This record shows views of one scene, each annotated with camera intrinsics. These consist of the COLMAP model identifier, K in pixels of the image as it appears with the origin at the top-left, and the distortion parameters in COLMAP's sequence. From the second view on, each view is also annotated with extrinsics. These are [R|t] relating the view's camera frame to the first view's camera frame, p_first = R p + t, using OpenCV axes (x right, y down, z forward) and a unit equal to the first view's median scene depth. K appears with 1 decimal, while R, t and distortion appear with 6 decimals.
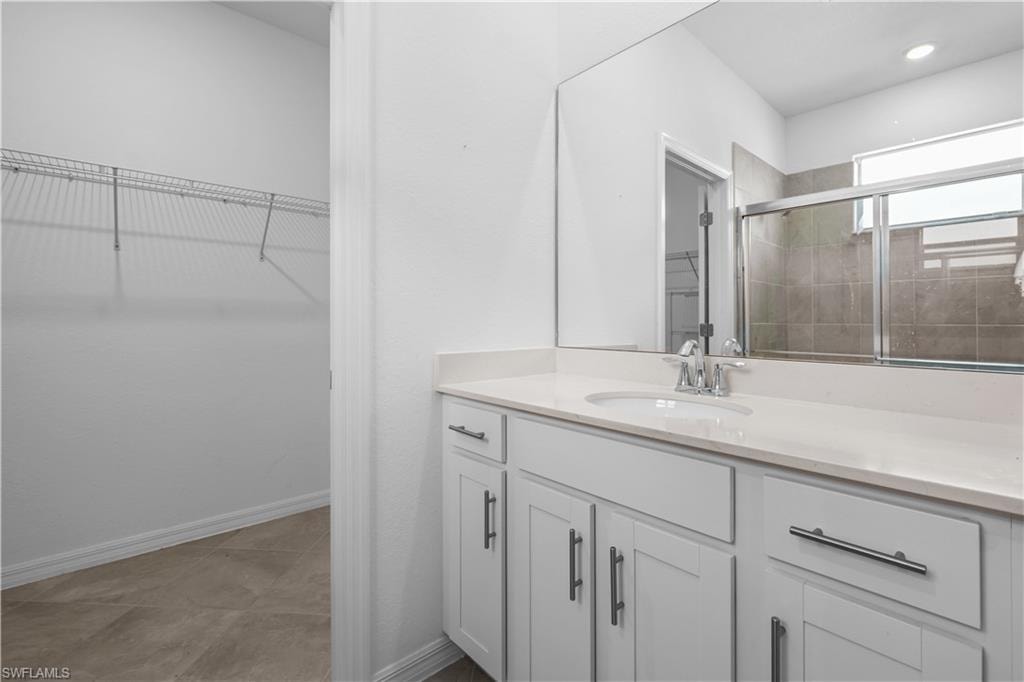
lens RADIAL K [[457.9, 0, 514.1], [0, 457.9, 301.8], [0, 0, 1]] dist [0.000605, 0.000137]
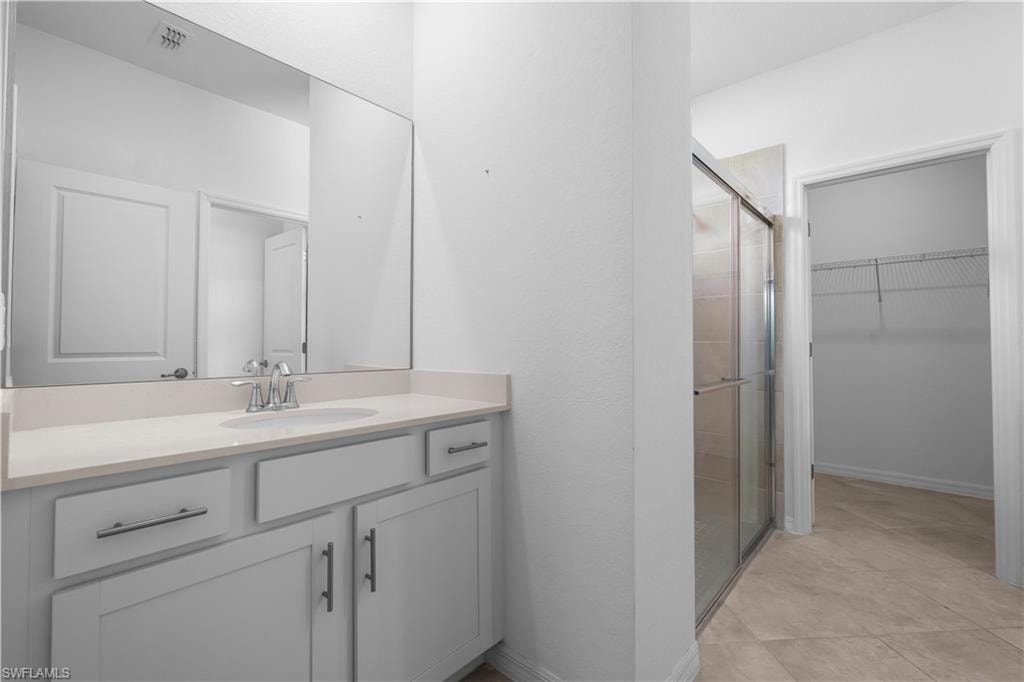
lens RADIAL K [[462.1, 0, 512.0], [0, 462.1, 341.0], [0, 0, 1]] dist [-0.001821, -0.000298]
pose [[0.112363, -0.036505, -0.992996, 0.692793], [-0.000053, 0.999325, -0.036744, 0.097446], [0.993667, 0.004181, 0.112286, -0.567045]]
